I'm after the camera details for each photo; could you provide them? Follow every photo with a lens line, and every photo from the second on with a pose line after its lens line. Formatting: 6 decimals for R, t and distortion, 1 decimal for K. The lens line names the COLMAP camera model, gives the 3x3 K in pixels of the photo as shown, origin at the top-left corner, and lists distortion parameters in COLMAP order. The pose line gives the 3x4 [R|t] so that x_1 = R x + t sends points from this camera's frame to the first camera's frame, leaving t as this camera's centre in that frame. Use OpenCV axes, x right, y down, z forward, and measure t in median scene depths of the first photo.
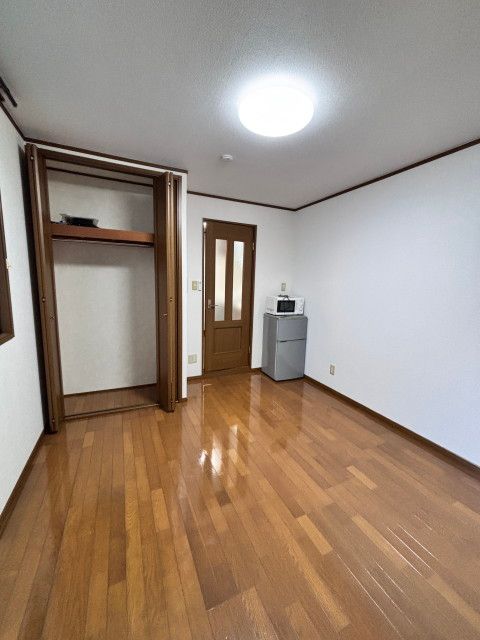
lens RADIAL K [[255.9, 0, 241.5], [0, 255.9, 320.6], [0, 0, 1]] dist [-0.011627, -0.000164]
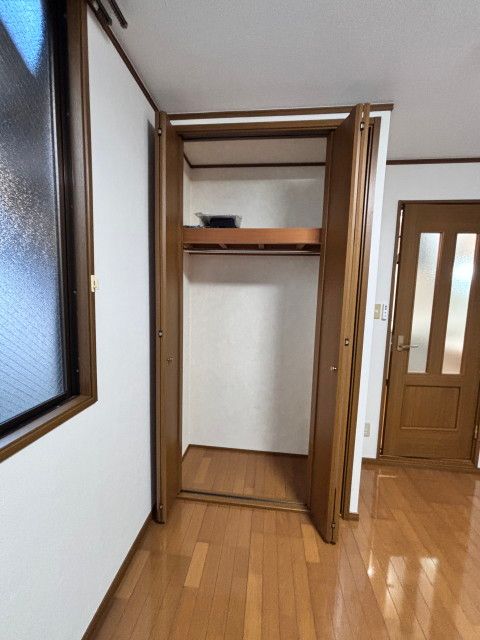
lens RADIAL K [[255.9, 0, 241.5], [0, 255.9, 320.6], [0, 0, 1]] dist [-0.011627, -0.000164]
pose [[0.855620, 0.045180, -0.515629, -0.180560], [-0.080110, 0.995739, -0.045685, -0.079991], [0.511367, 0.080396, 0.855593, 0.394735]]
